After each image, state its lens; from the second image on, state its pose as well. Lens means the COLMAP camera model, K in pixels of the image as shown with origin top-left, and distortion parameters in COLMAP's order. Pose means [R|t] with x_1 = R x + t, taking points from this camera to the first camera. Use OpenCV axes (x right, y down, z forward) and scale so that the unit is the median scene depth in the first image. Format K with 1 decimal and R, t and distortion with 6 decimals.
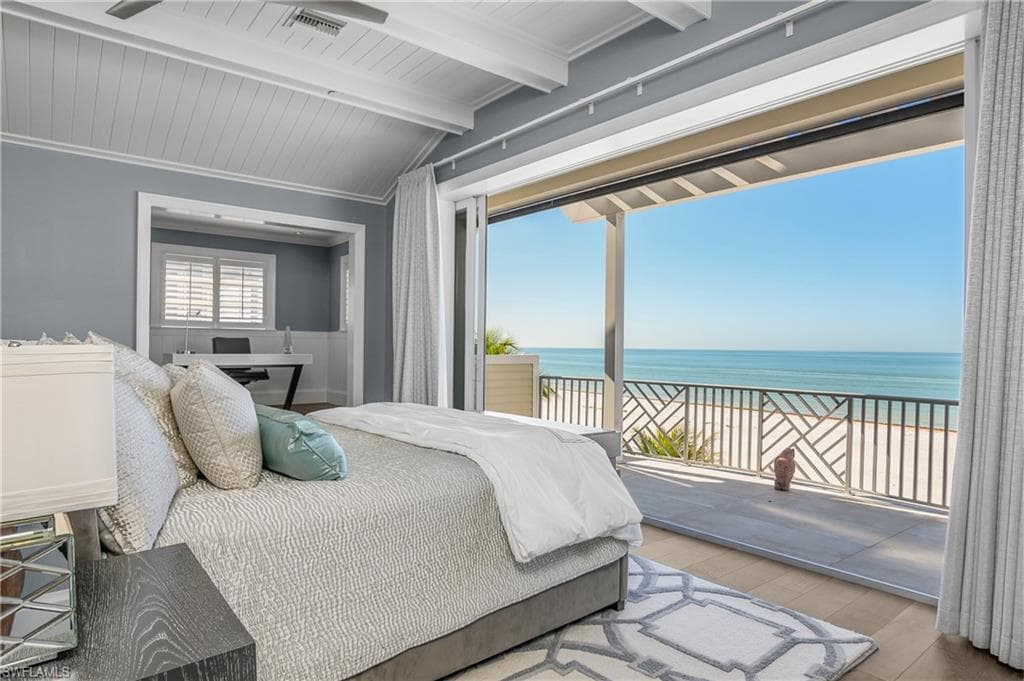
lens RADIAL K [[595.1, 0, 510.5], [0, 595.1, 359.6], [0, 0, 1]] dist [0.000948, 0.000077]
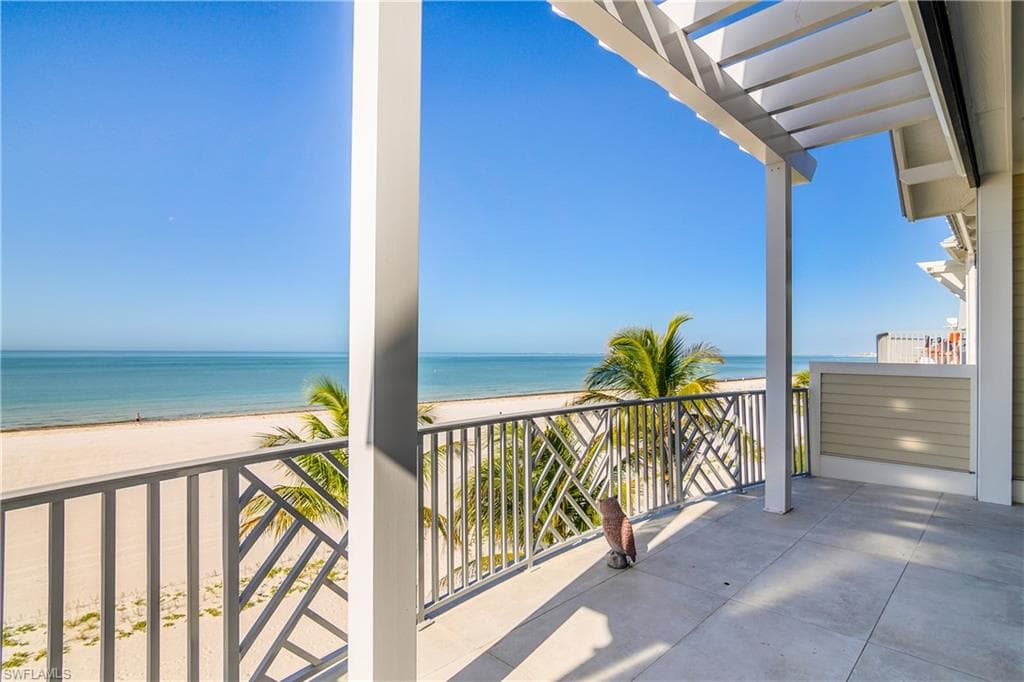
lens RADIAL K [[514.2, 0, 500.1], [0, 514.2, 347.0], [0, 0, 1]] dist [-0.000722, 0.000117]
pose [[-0.097208, -0.001715, 0.995263, -0.106625], [0.016052, 0.999866, 0.003290, -0.025941], [-0.995135, 0.016295, -0.097167, 1.474448]]
